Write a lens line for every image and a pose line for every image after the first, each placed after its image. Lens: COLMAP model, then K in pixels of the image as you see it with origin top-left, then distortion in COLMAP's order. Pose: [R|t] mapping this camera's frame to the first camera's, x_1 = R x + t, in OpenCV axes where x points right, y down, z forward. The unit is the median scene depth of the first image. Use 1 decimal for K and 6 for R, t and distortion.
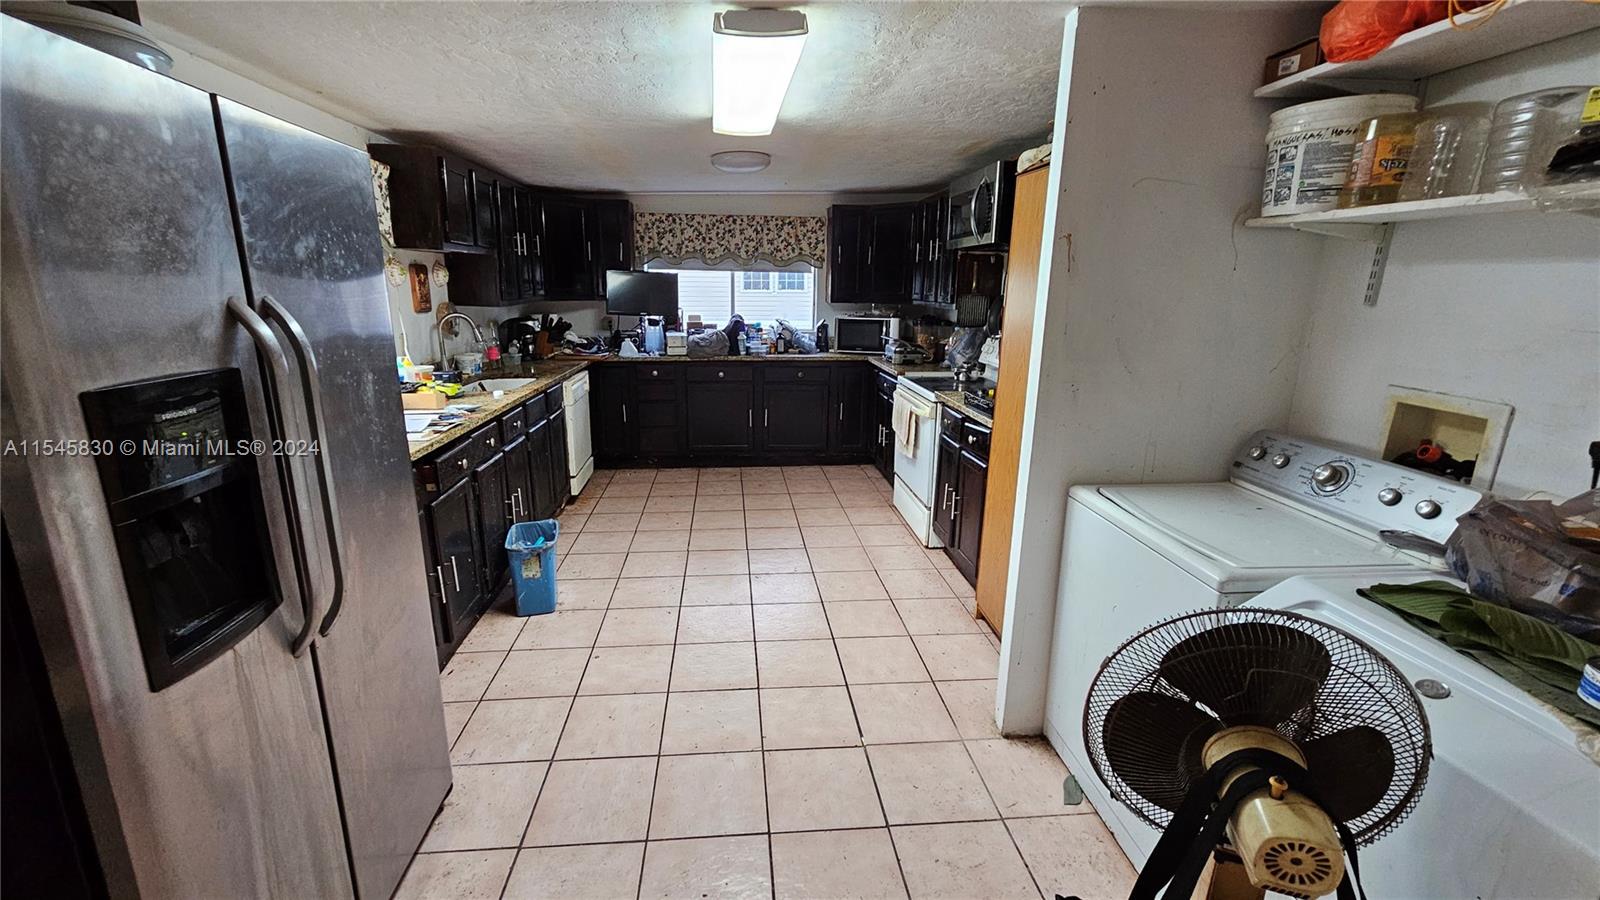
lens RADIAL K [[653.1, 0, 793.7], [0, 653.1, 444.7], [0, 0, 1]] dist [-0.000412, -0.001079]
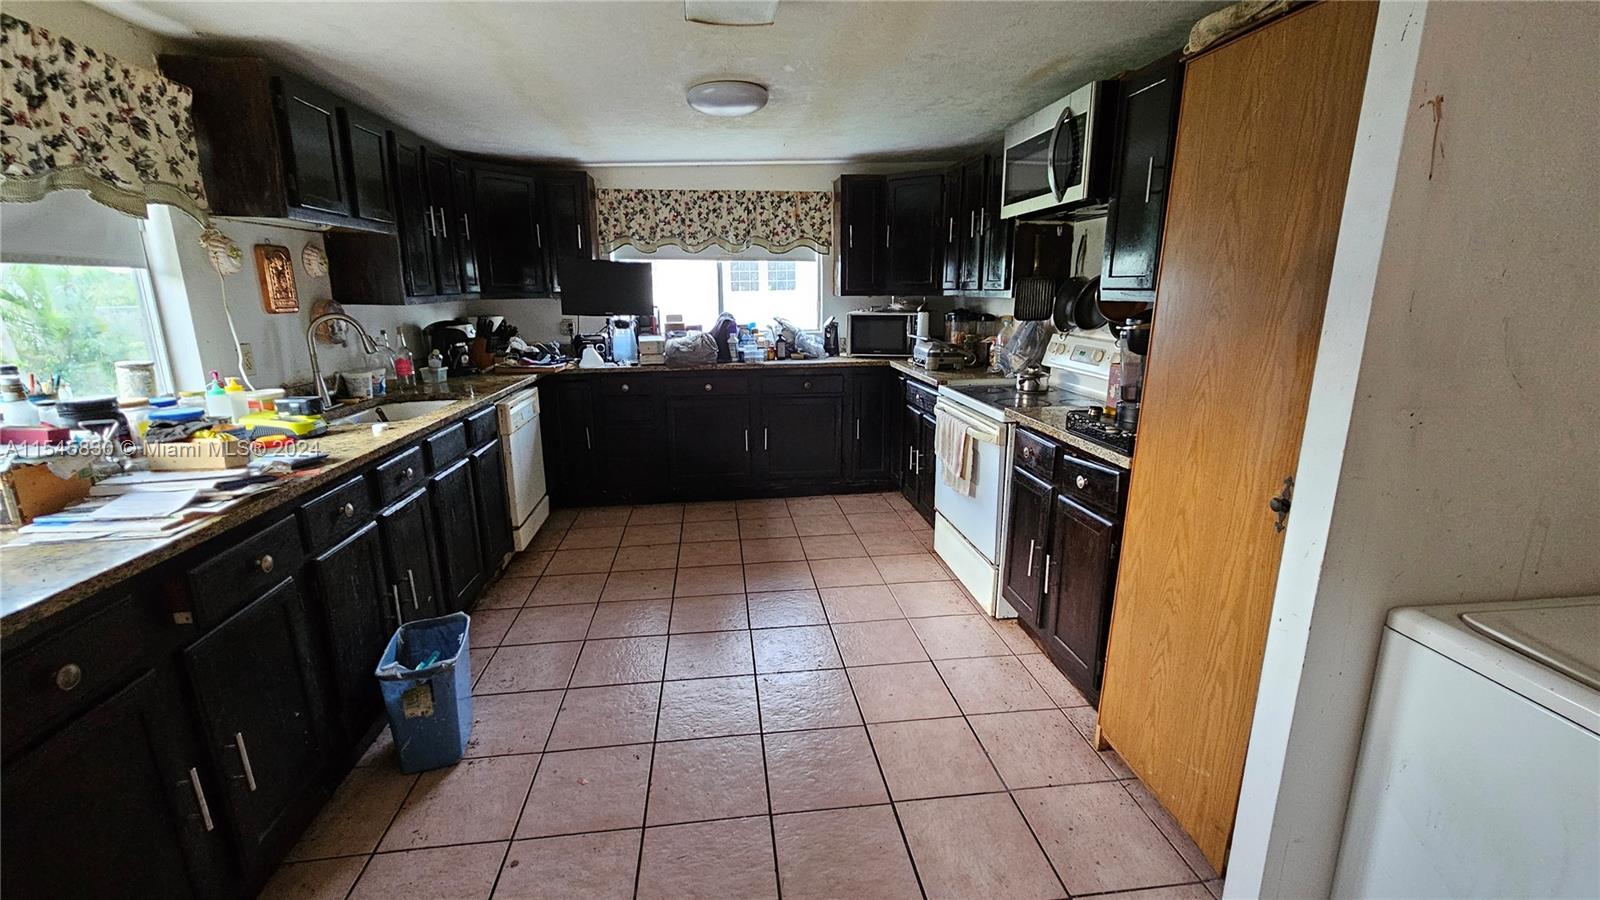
lens RADIAL K [[653.1, 0, 804.4], [0, 653.1, 448.7], [0, 0, 1]] dist [-0.000412, -0.001079]
pose [[0.999230, -0.025886, 0.029493, -0.026604], [0.025893, 0.999665, 0.000149, -0.040331], [-0.029487, 0.000615, 0.999565, 0.270192]]
